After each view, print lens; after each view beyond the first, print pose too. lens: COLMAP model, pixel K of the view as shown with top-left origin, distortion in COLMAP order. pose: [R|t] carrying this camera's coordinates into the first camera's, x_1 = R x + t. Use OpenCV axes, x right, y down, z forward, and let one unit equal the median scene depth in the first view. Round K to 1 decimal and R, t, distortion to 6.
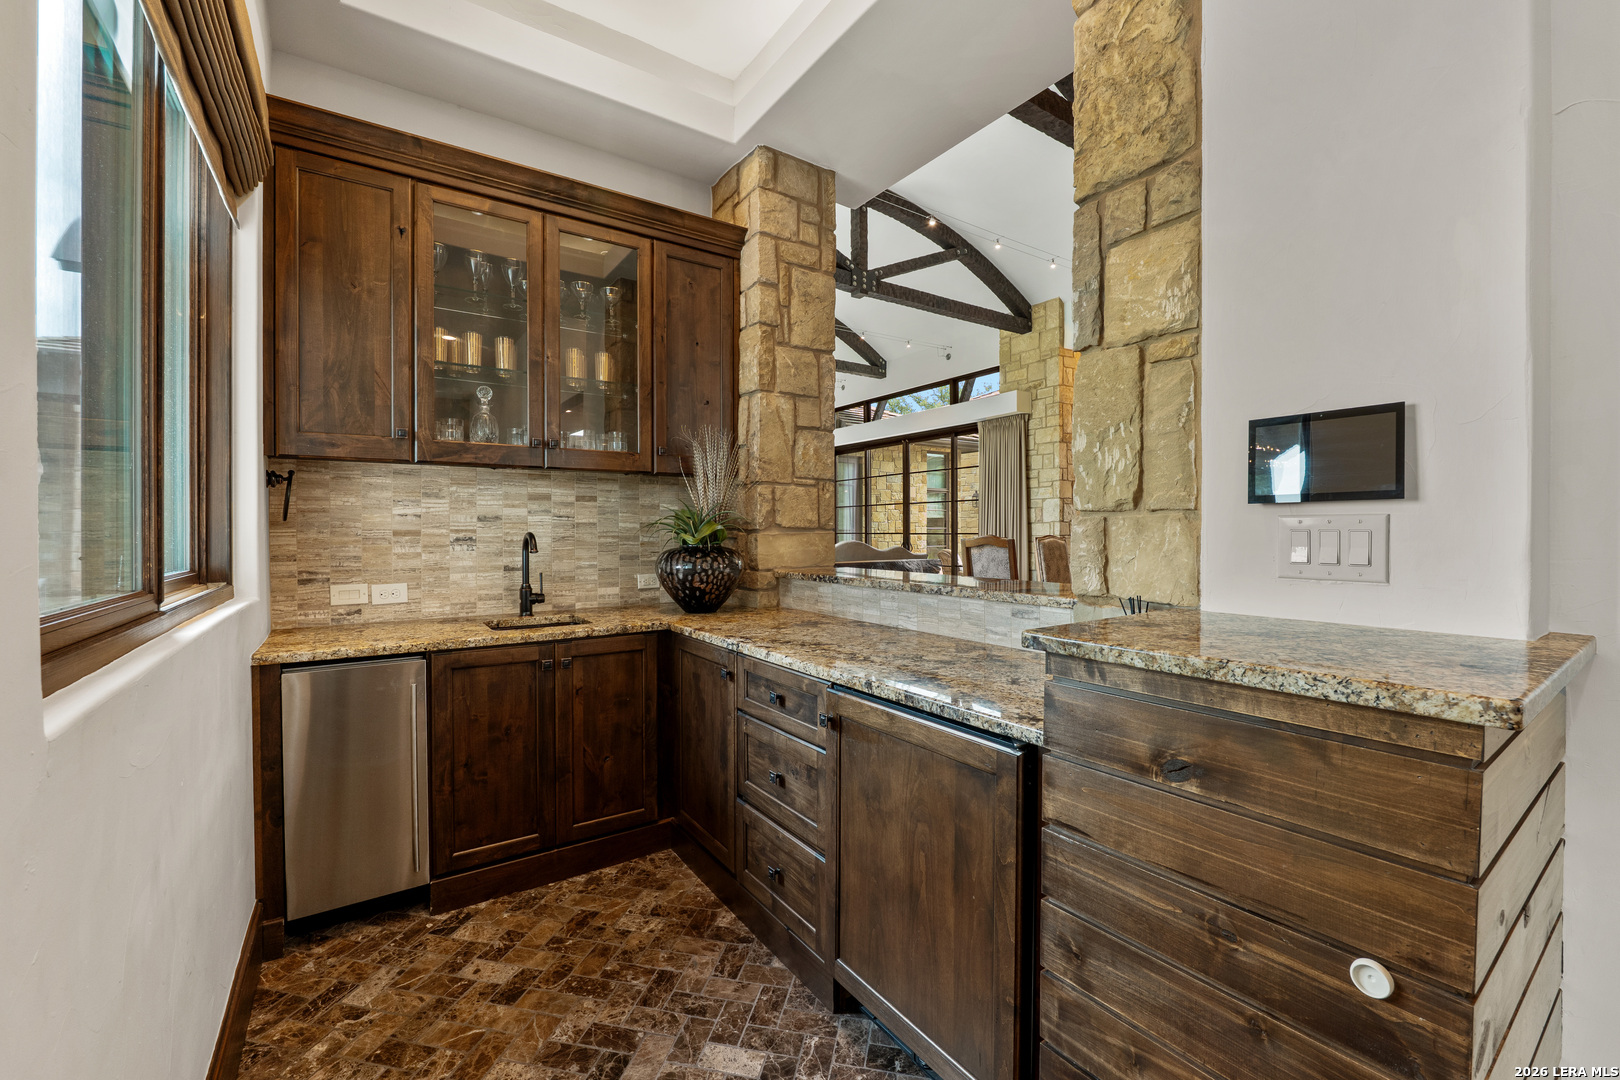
lens RADIAL K [[663.4, 0, 802.3], [0, 663.4, 532.1], [0, 0, 1]] dist [-0.013002, 0.000004]
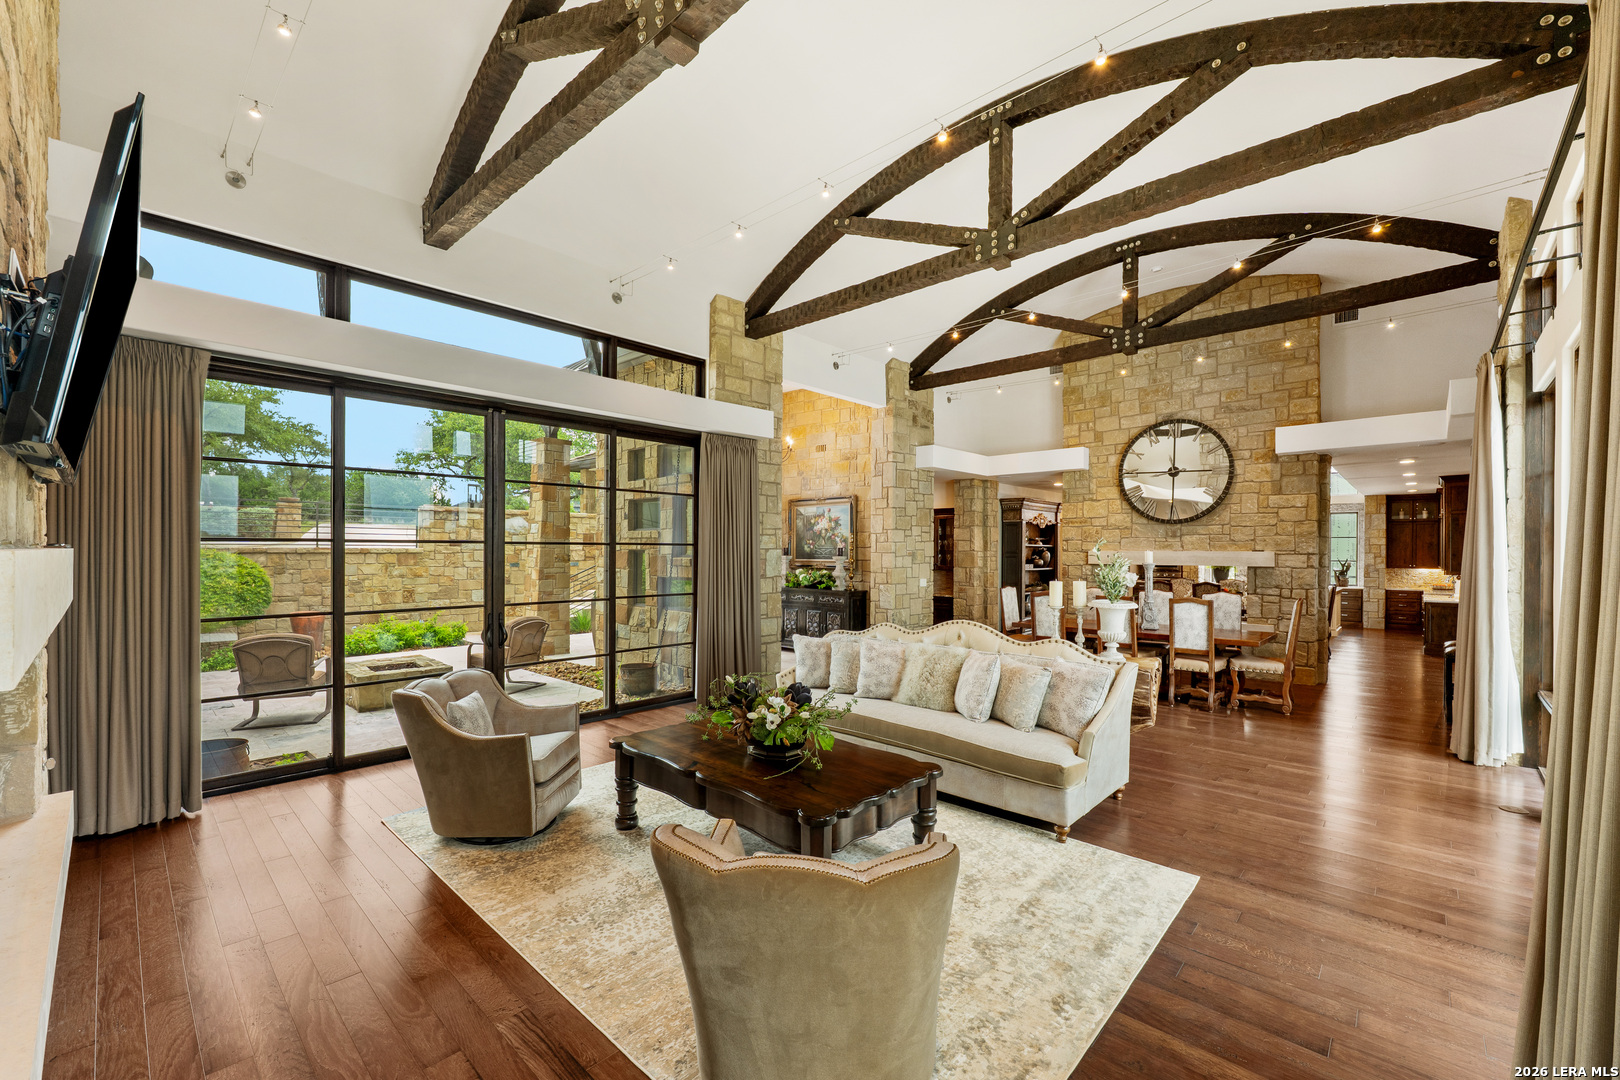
lens RADIAL K [[663.6, 0, 806.5], [0, 663.6, 552.0], [0, 0, 1]] dist [-0.009104, 0.000124]
pose [[-0.220129, -0.002351, 0.975468, -0.452350], [-0.003647, 0.999992, 0.001587, -0.047329], [-0.975464, -0.003208, -0.220136, 1.118485]]
